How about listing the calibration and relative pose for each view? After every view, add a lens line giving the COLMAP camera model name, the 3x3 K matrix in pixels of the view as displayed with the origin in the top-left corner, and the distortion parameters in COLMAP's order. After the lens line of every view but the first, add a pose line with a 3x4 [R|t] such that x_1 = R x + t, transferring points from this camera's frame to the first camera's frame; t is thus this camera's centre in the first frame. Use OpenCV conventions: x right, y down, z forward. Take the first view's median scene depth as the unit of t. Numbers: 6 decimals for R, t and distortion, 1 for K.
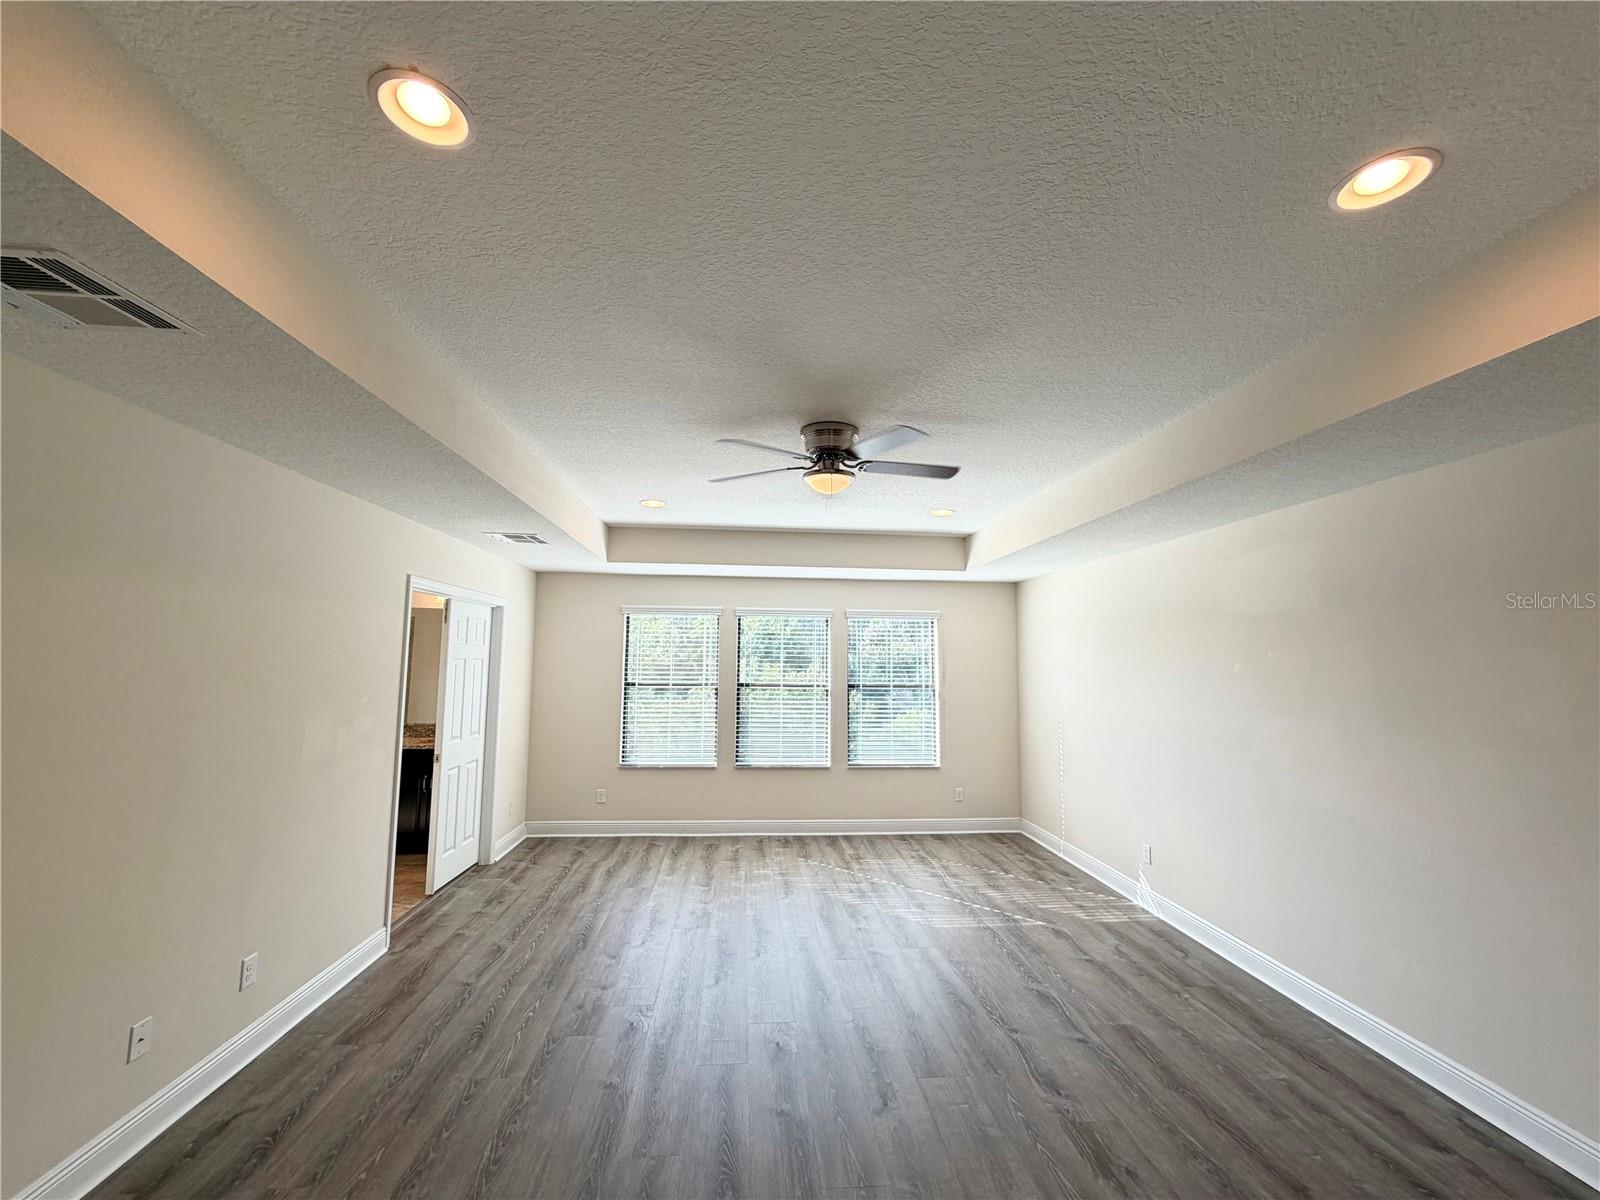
lens RADIAL K [[638.1, 0, 801.0], [0, 638.1, 600.6], [0, 0, 1]] dist [-0.002828, -0.000315]
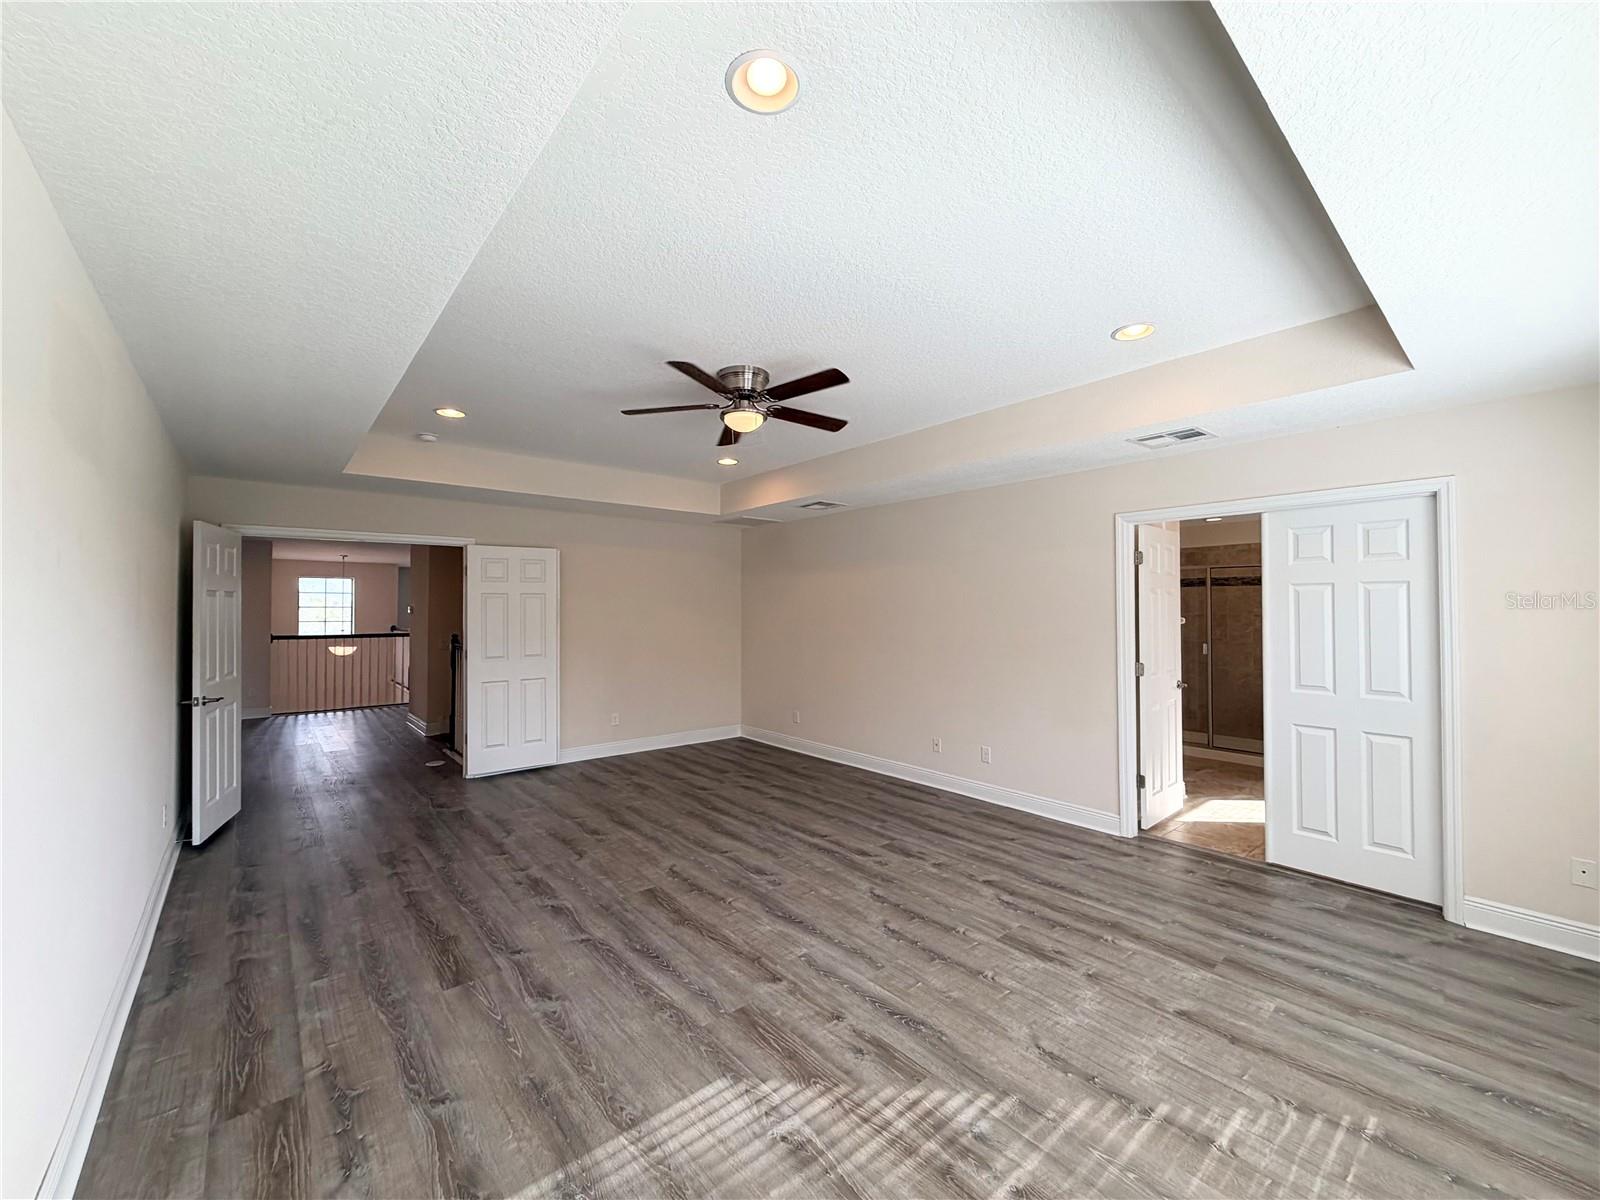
lens RADIAL K [[638.1, 0, 802.6], [0, 638.1, 605.9], [0, 0, 1]] dist [-0.002828, -0.000315]
pose [[-0.814345, -0.012347, -0.580249, 0.515643], [0.047756, 0.994958, -0.088196, 0.201551], [0.578412, -0.099532, -0.809650, 1.653765]]
